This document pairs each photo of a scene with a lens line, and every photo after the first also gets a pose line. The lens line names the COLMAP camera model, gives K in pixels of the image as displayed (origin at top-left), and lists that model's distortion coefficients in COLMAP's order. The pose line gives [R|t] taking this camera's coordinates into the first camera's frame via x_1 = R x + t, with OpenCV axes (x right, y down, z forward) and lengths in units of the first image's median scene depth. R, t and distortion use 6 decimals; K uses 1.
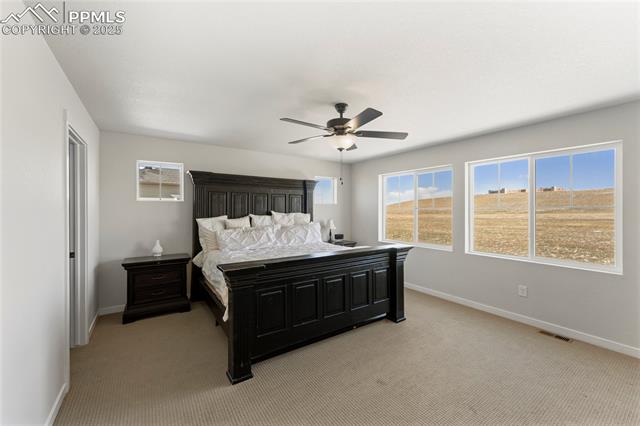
lens RADIAL K [[257.2, 0, 319.4], [0, 257.2, 208.2], [0, 0, 1]] dist [0.001145, 0.000271]
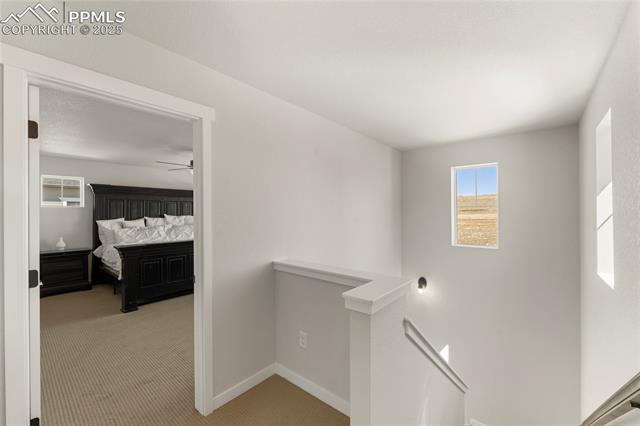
lens RADIAL K [[264.6, 0, 318.2], [0, 264.6, 210.1], [0, 0, 1]] dist [0.000179, 0.000087]
pose [[0.964289, -0.004401, 0.264817, 0.243566], [0.005652, 0.999976, -0.003962, -0.000683], [-0.264793, 0.005317, 0.964291, -0.573988]]
